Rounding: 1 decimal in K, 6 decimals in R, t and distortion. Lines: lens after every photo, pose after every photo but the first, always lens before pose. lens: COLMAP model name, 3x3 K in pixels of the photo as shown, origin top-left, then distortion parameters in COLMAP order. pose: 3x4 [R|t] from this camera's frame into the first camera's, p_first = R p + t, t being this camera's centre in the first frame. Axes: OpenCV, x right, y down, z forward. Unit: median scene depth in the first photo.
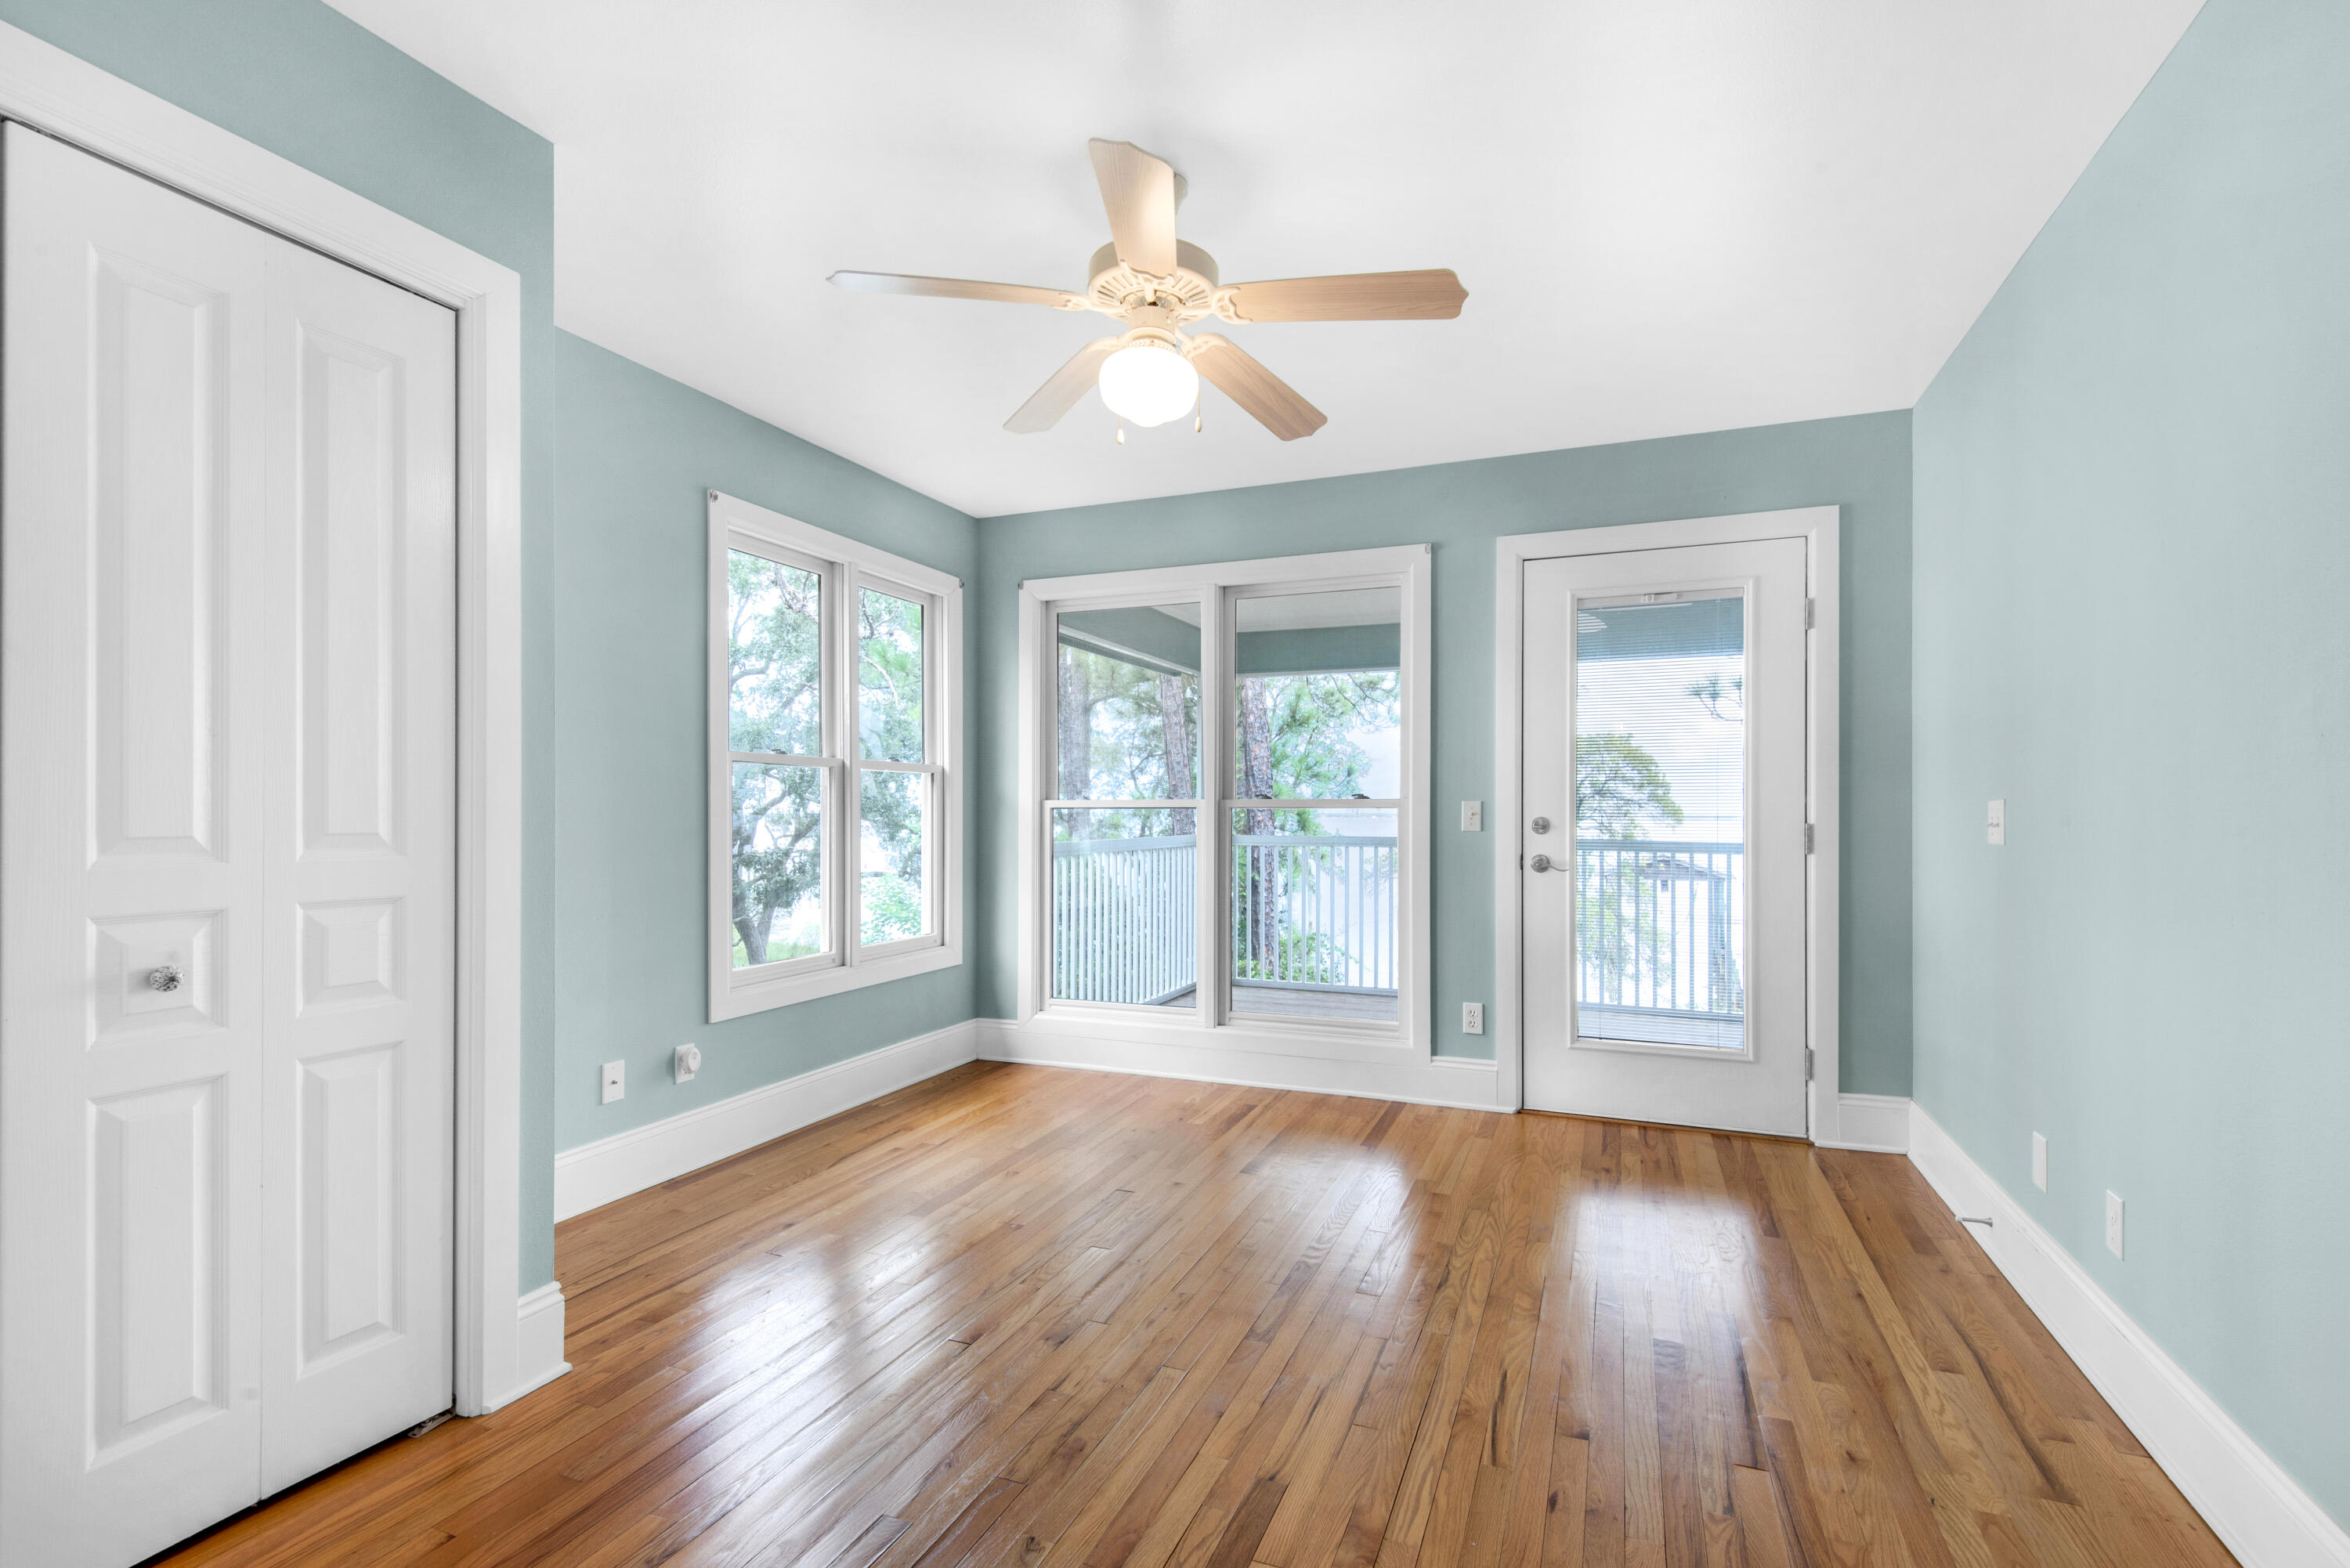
lens RADIAL K [[1081.6, 0, 1160.5], [0, 1081.6, 805.9], [0, 0, 1]] dist [0.028163, -0.013340]
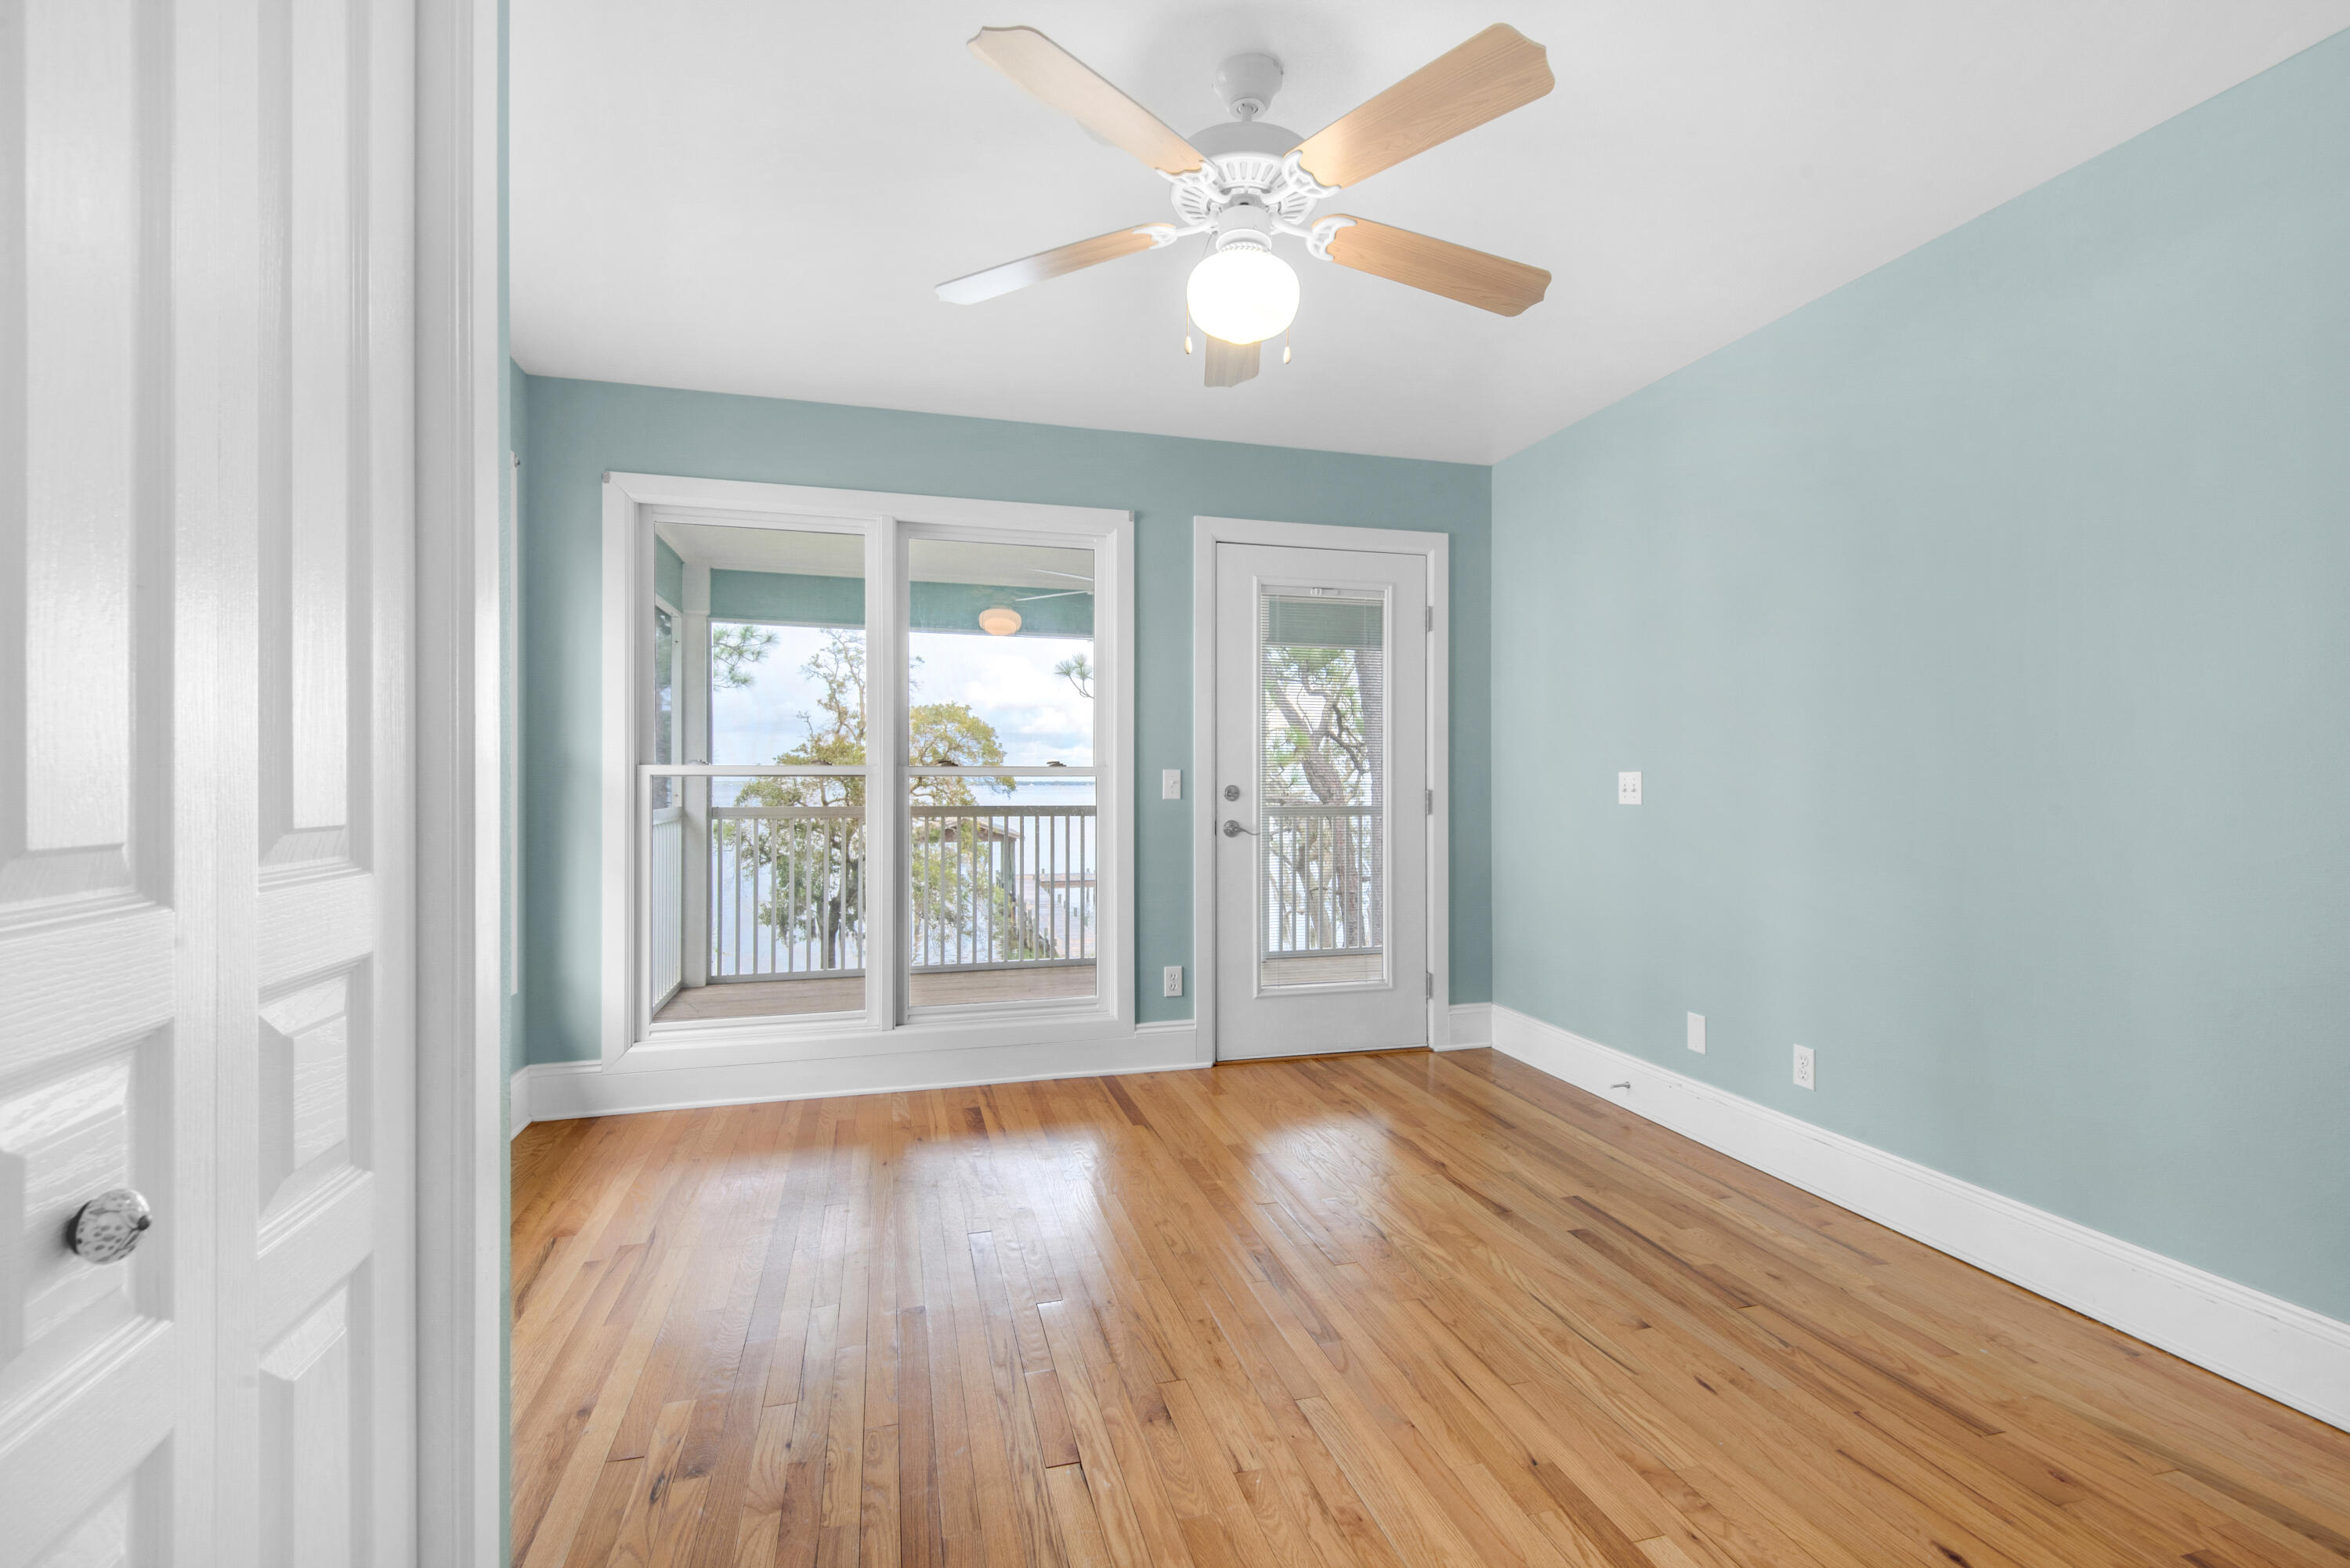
lens RADIAL K [[1081.6, 0, 1187.9], [0, 1081.6, 774.9], [0, 0, 1]] dist [0.028163, -0.013340]
pose [[0.789181, 0.001739, 0.614158, -0.335123], [-0.002672, 0.999996, 0.000602, -0.000138], [-0.614155, -0.002116, 0.789183, 0.188466]]
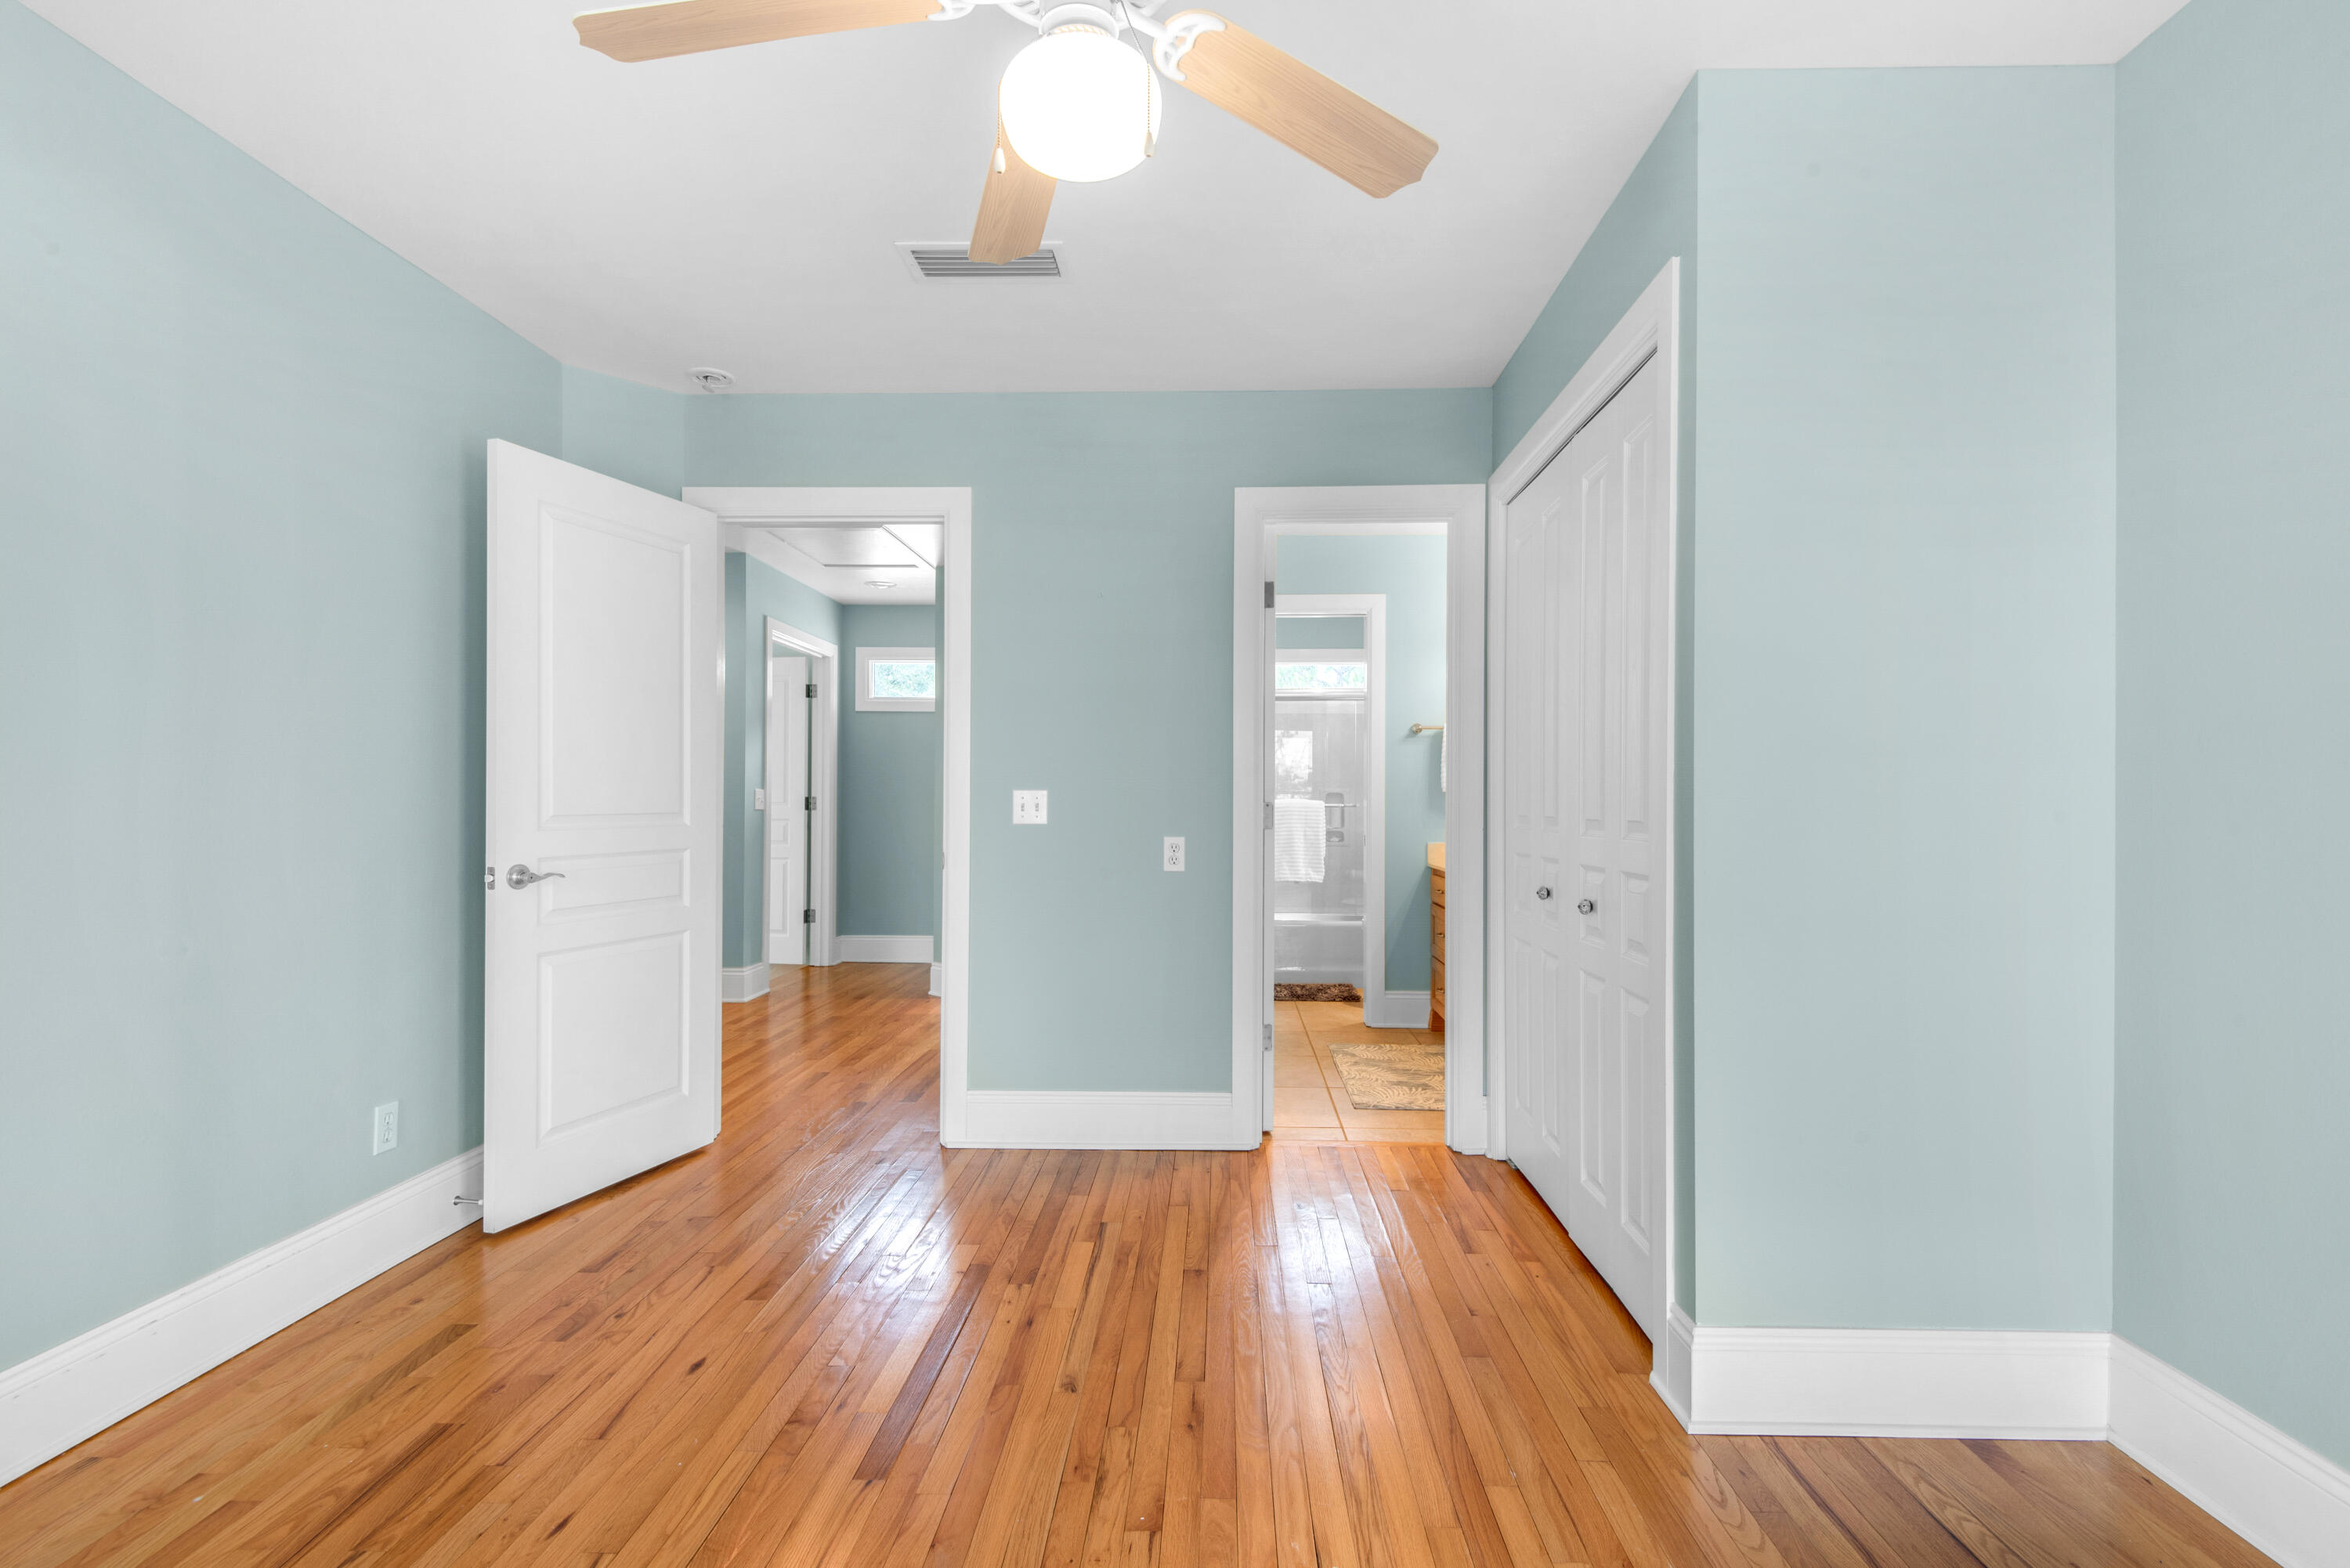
lens RADIAL K [[1147.2, 0, 1197.6], [0, 1147.2, 788.0], [0, 0, 1]] dist [-0.002361, -0.000292]
pose [[-0.931983, -0.005037, -0.362468, 0.090995], [-0.001804, 0.999956, -0.009259, 0.002604], [0.362499, -0.007975, -0.931950, 0.927252]]
